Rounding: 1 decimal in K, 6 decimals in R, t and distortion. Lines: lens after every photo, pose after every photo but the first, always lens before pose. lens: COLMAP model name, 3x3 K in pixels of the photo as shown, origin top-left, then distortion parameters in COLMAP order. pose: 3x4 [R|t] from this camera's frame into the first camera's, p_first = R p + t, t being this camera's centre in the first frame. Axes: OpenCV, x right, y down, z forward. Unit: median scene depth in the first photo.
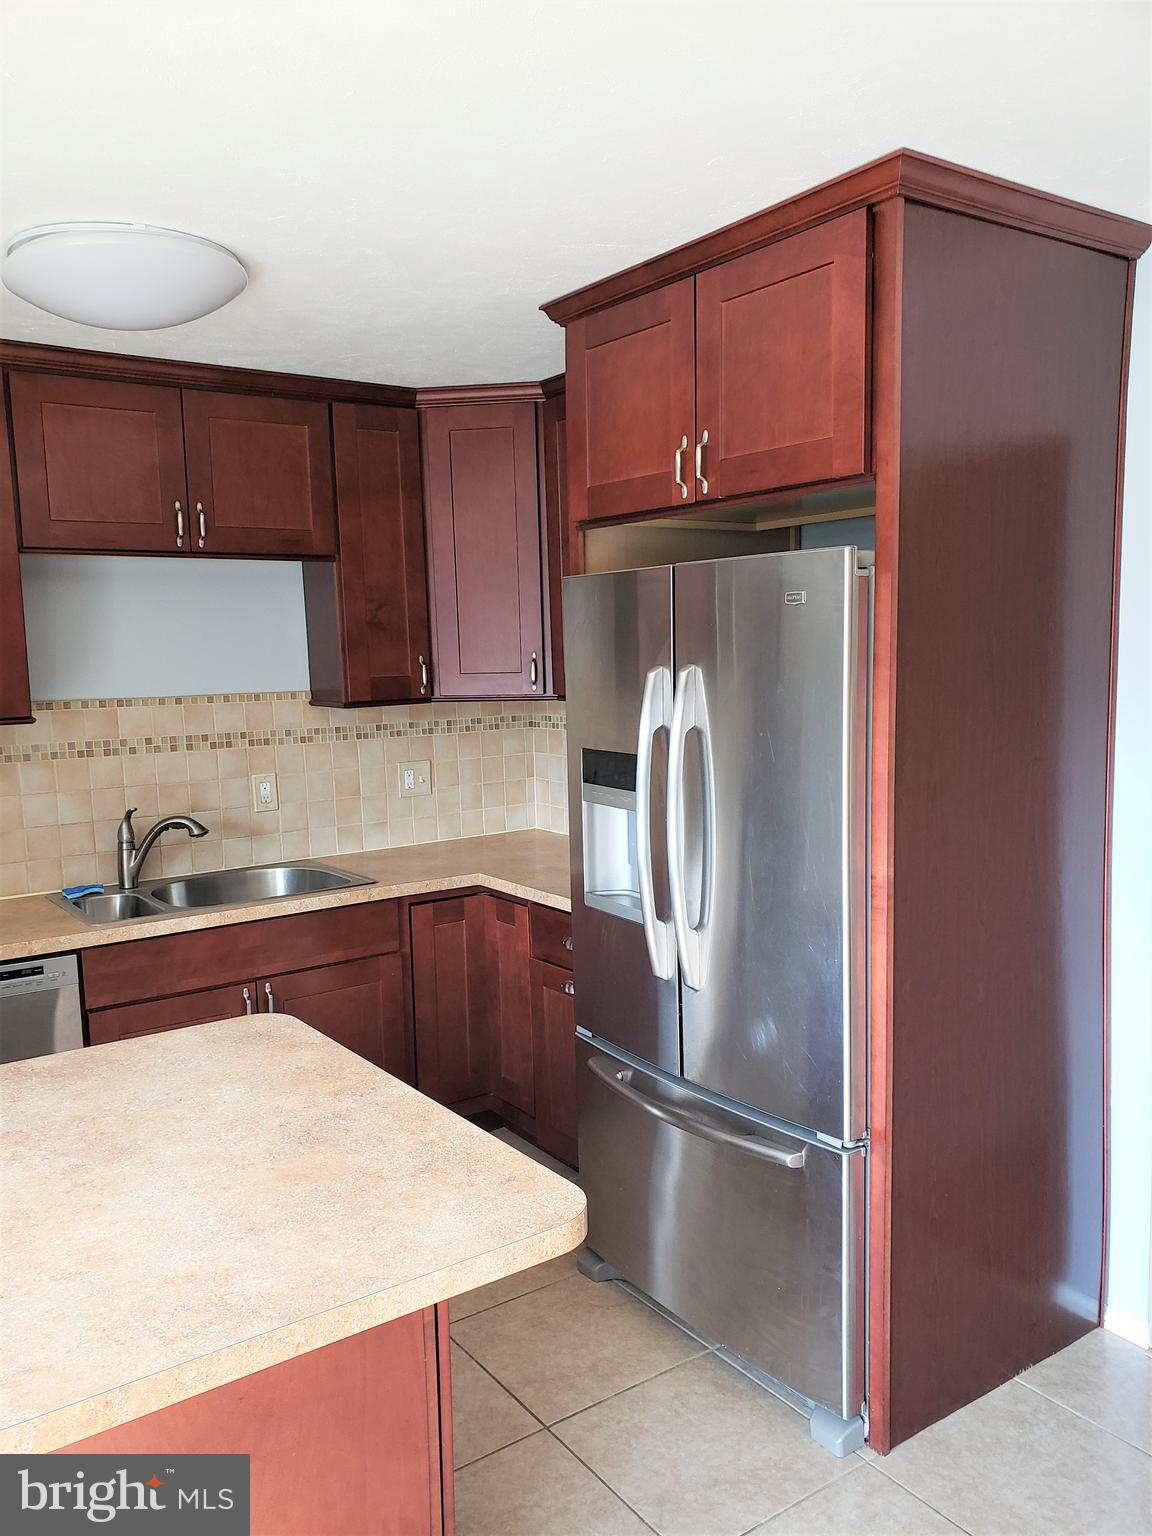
lens RADIAL K [[1195.1, 0, 580.9], [0, 1195.1, 783.8], [0, 0, 1]] dist [0.001157, 0.004391]
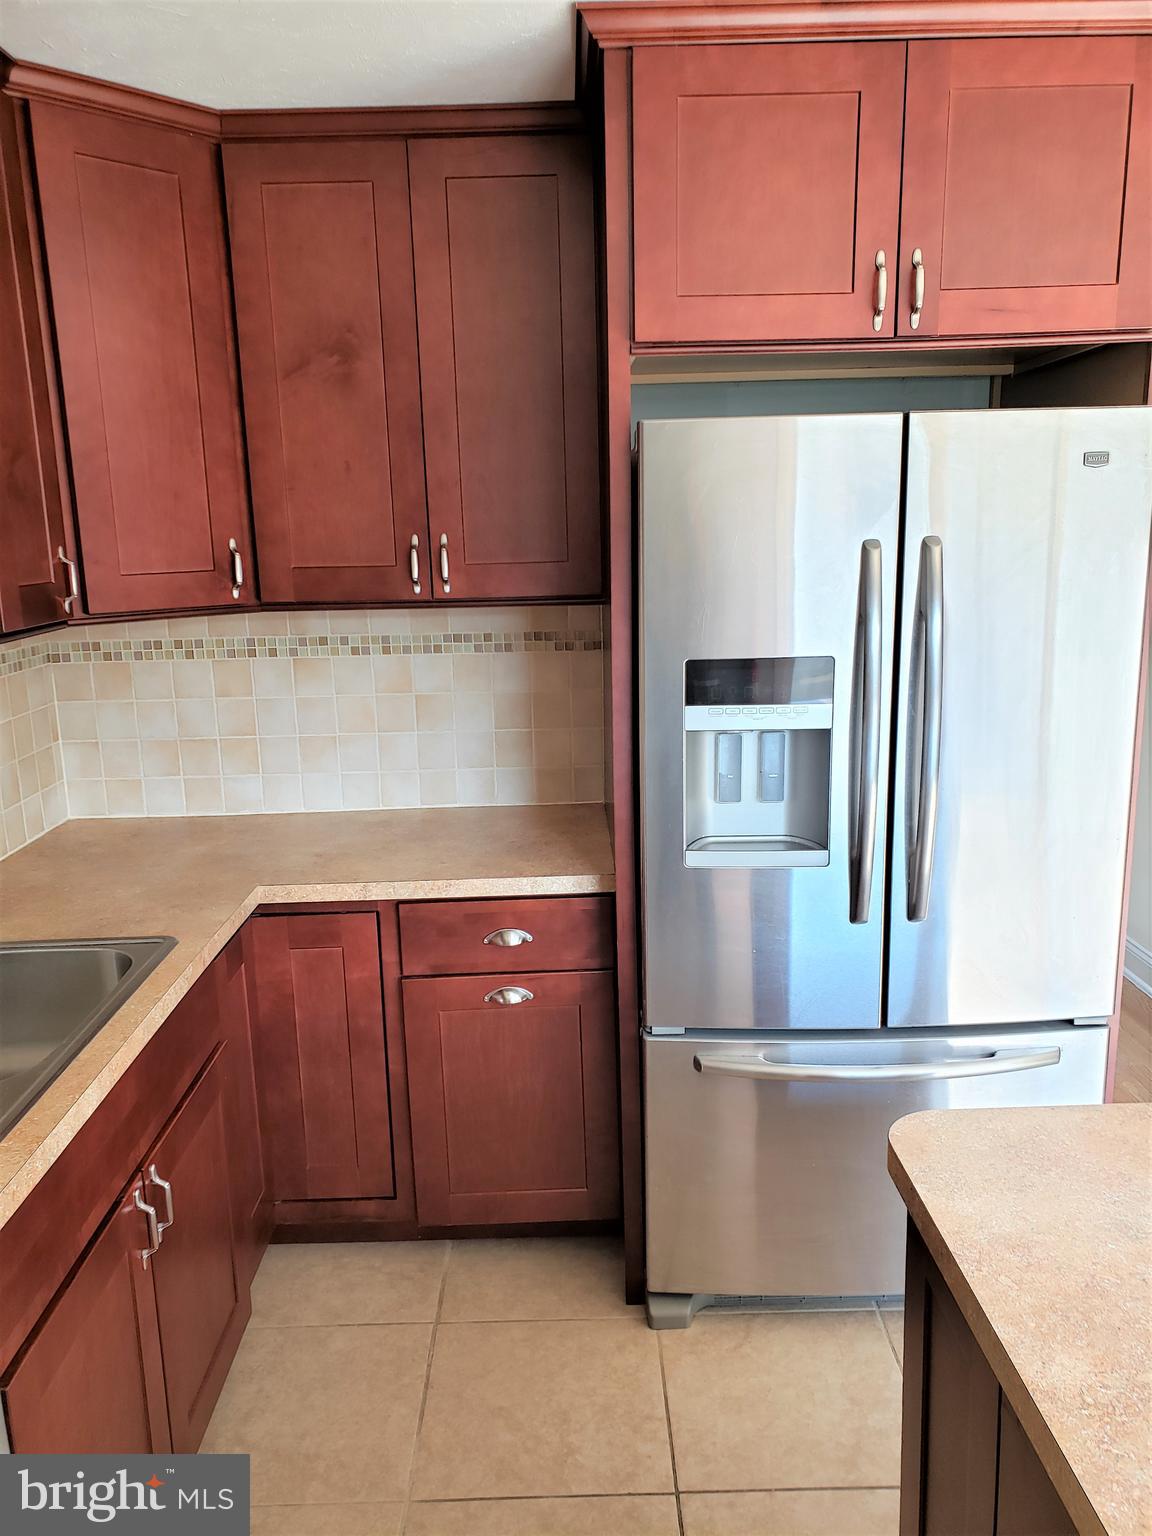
lens RADIAL K [[1205.3, 0, 576.0], [0, 1205.3, 768.0], [0, 0, 1]] dist [0.007803, 0.009176]
pose [[0.564198, -0.167561, 0.808458, -0.521447], [0.113567, 0.985632, 0.125027, -0.051392], [-0.817792, 0.021274, 0.575121, 0.495844]]
